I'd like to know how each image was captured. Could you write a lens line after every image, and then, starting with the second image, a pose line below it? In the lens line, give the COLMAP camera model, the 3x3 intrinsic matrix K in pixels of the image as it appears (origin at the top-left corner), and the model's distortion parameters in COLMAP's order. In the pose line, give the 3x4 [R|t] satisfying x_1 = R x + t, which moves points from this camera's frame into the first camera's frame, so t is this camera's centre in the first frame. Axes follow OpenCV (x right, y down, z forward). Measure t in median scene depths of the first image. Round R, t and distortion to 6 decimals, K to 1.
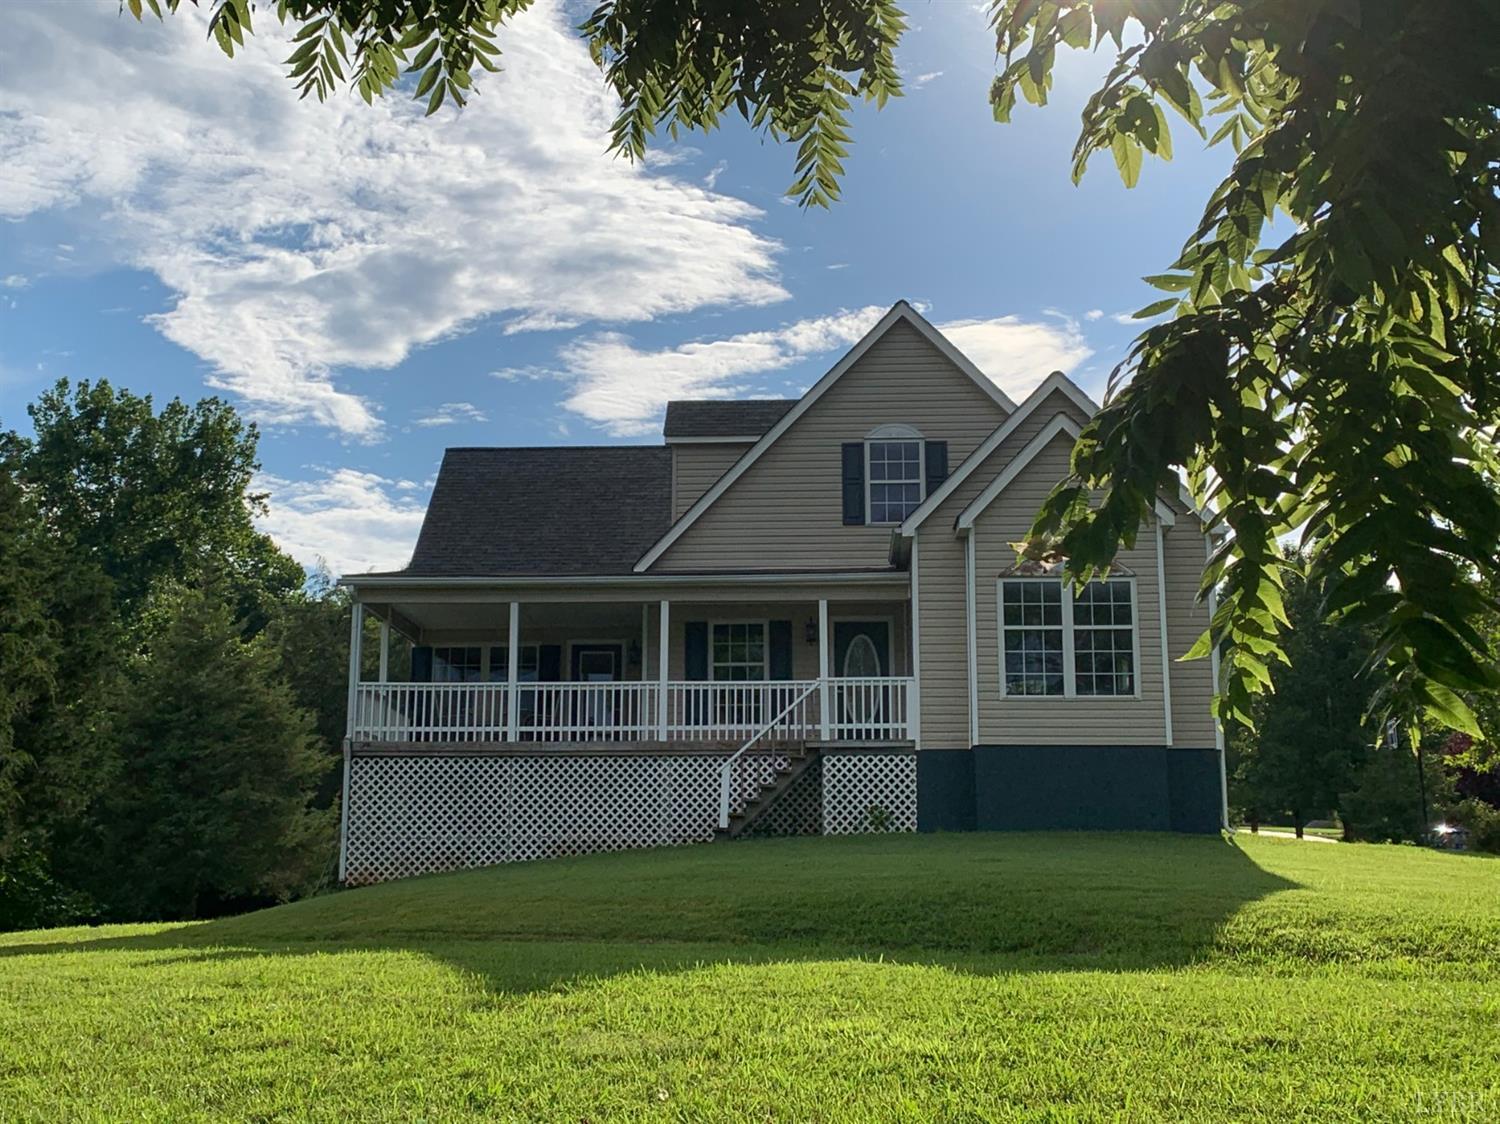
lens RADIAL K [[1900.8, 0, 750.0], [0, 1900.8, 562.0], [0, 0, 1]] dist [0.208957, 0.005236]
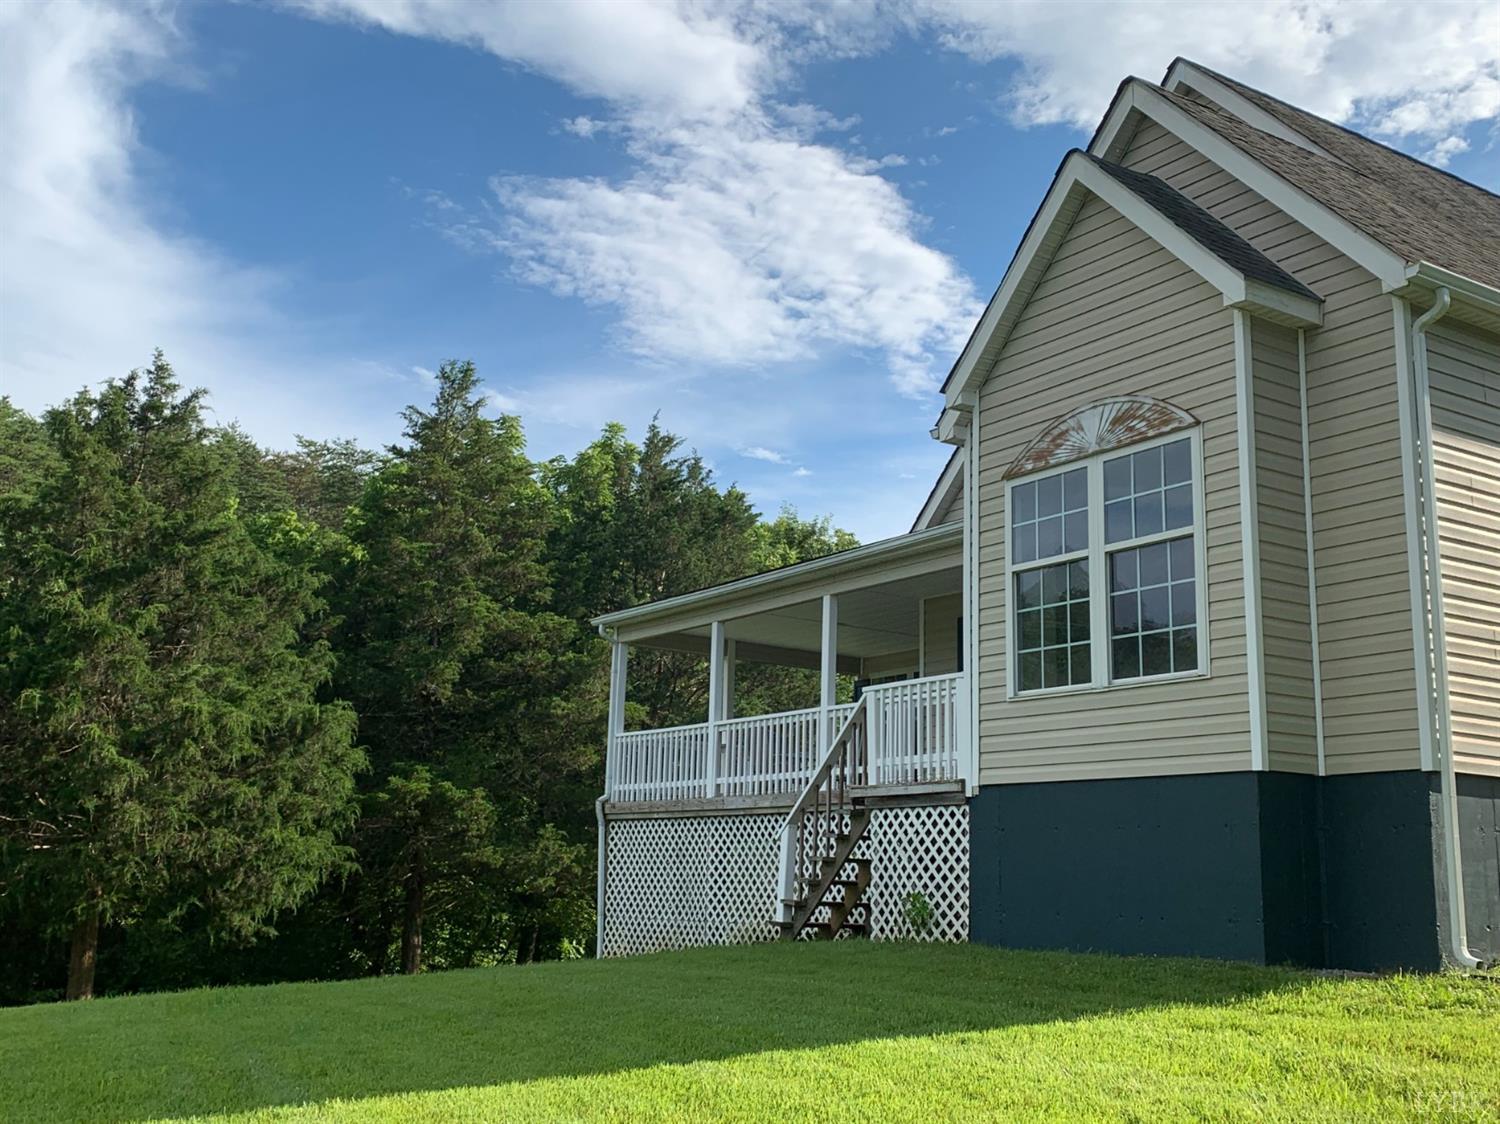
lens RADIAL K [[1579.8, 0, 752.3], [0, 1579.8, 555.4], [0, 0, 1]] dist [0.115260, -0.004603]
pose [[0.594988, -0.153295, -0.788980, 0.442690], [0.120532, 0.987560, -0.100982, 0.066726], [0.794645, -0.035014, 0.606064, 0.655359]]
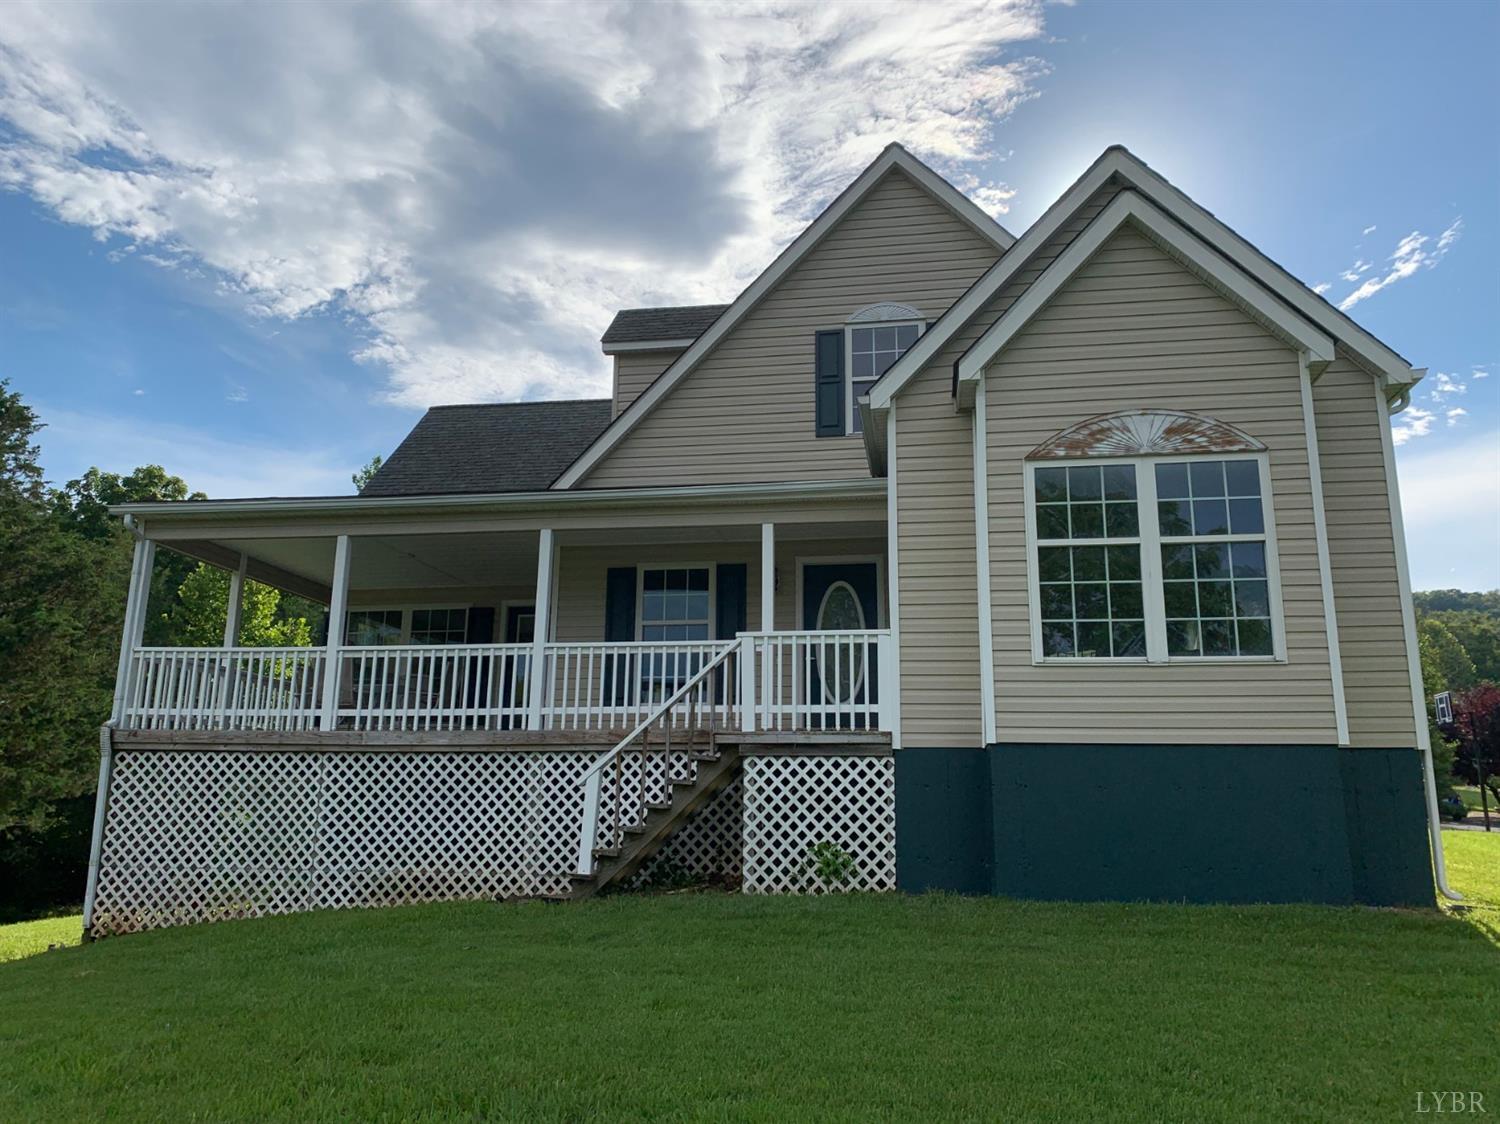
lens RADIAL K [[1125.4, 0, 757.8], [0, 1125.4, 549.4], [0, 0, 1]] dist [0.098306, -0.153284]
pose [[0.993647, -0.014735, -0.111571, 0.085027], [0.009618, 0.998883, -0.046261, 0.051180], [0.112128, 0.044894, 0.992679, 0.633780]]
